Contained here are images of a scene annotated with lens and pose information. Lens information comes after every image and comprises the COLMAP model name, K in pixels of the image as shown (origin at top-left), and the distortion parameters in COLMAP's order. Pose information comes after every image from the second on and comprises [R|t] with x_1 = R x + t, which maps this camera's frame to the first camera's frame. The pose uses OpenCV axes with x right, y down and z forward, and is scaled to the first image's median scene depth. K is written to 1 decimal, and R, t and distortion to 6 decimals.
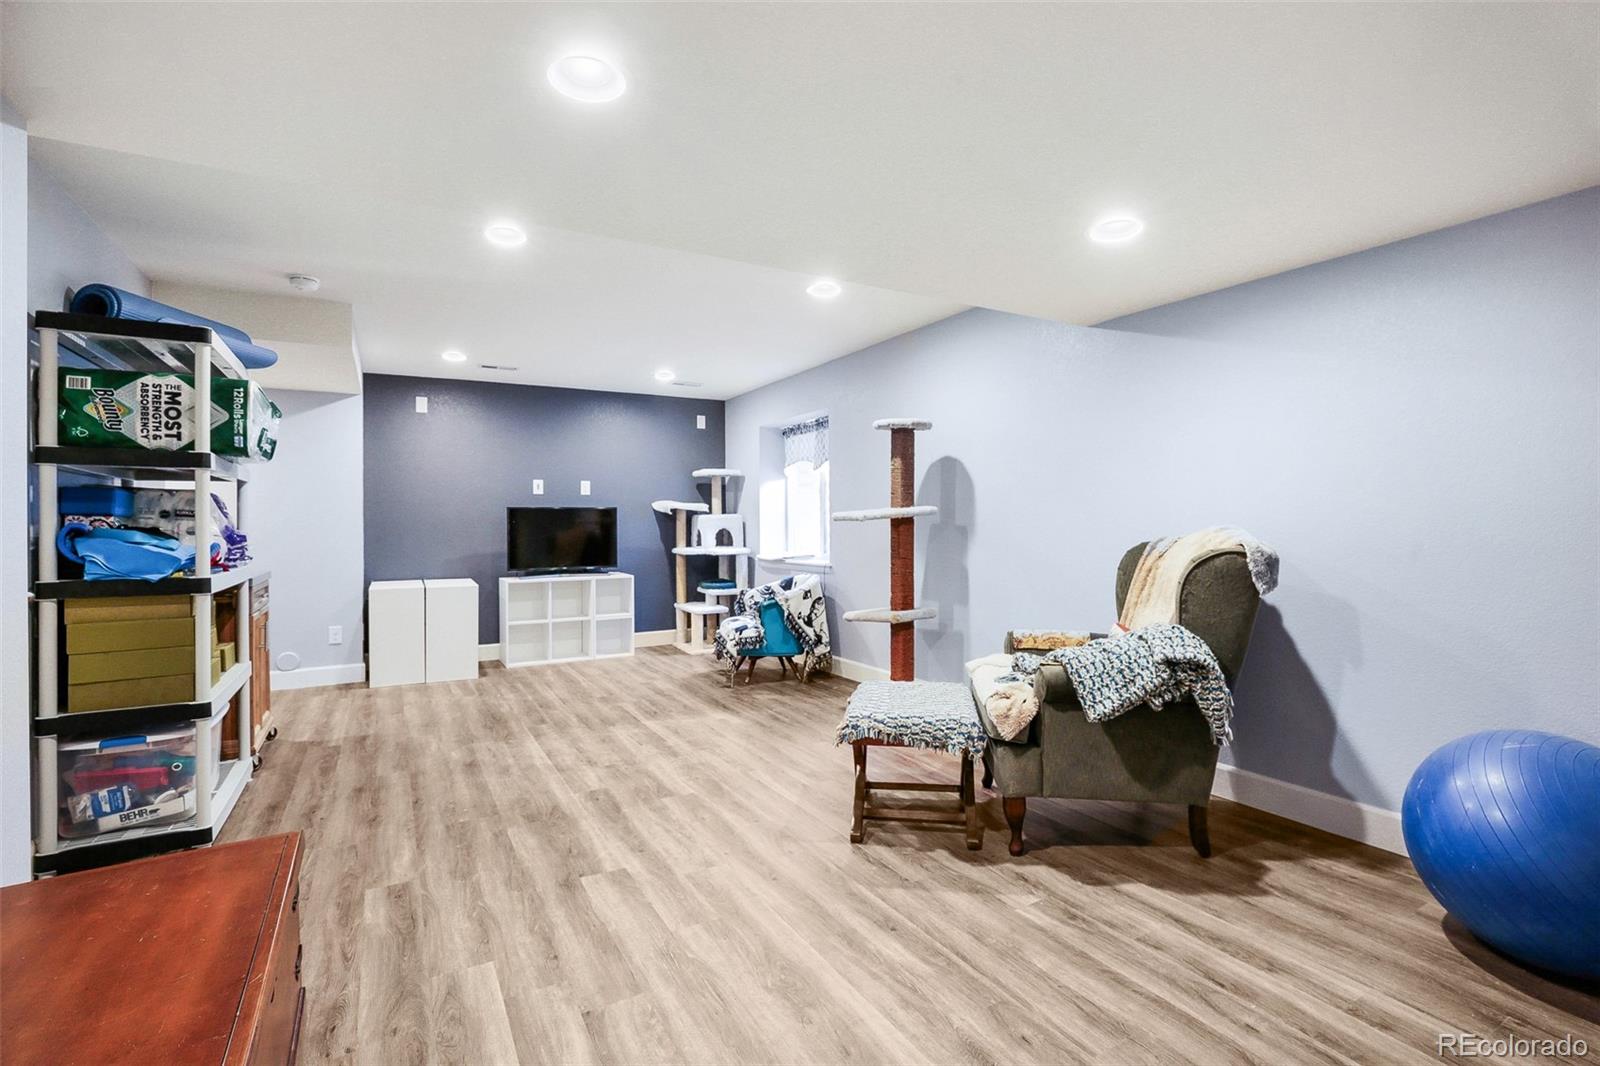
lens RADIAL K [[748.7, 0, 801.0], [0, 748.7, 524.3], [0, 0, 1]] dist [-0.004946, 0.000277]
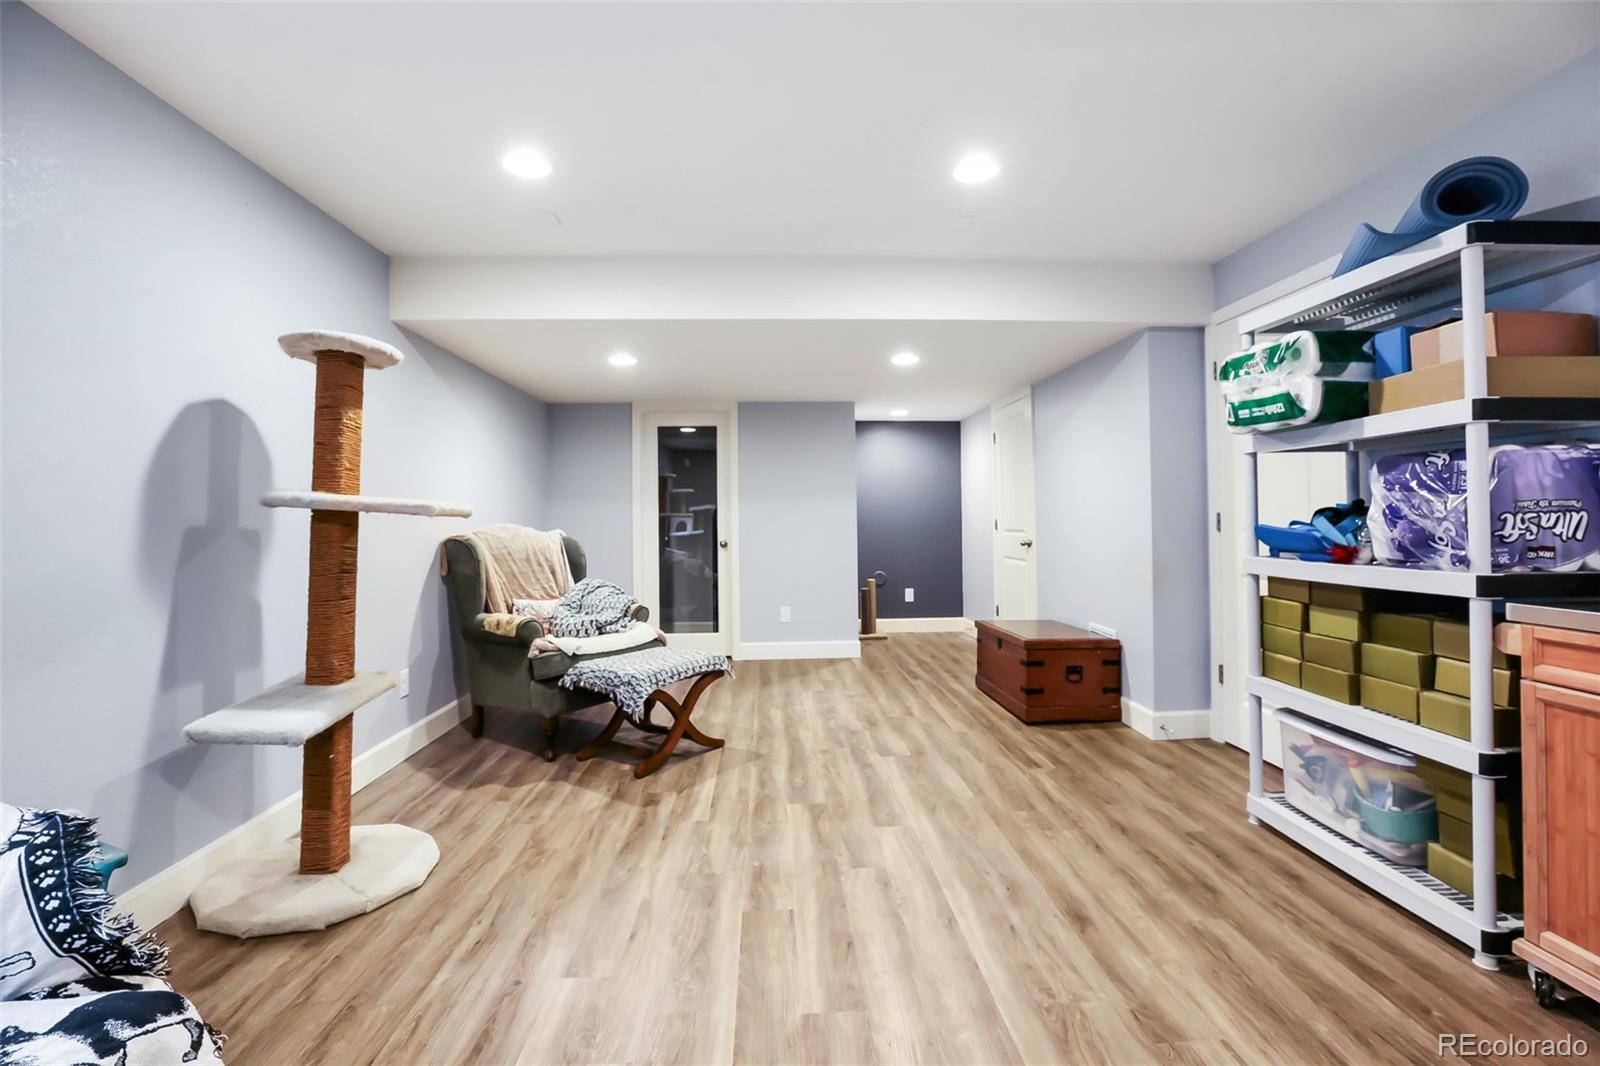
lens RADIAL K [[748.7, 0, 800.1], [0, 748.7, 523.2], [0, 0, 1]] dist [-0.004946, 0.000277]
pose [[-0.895400, 0.018005, 0.444899, -0.564843], [0.021795, 0.999757, 0.003405, 0.005555], [-0.444729, 0.012746, -0.895574, 1.784533]]
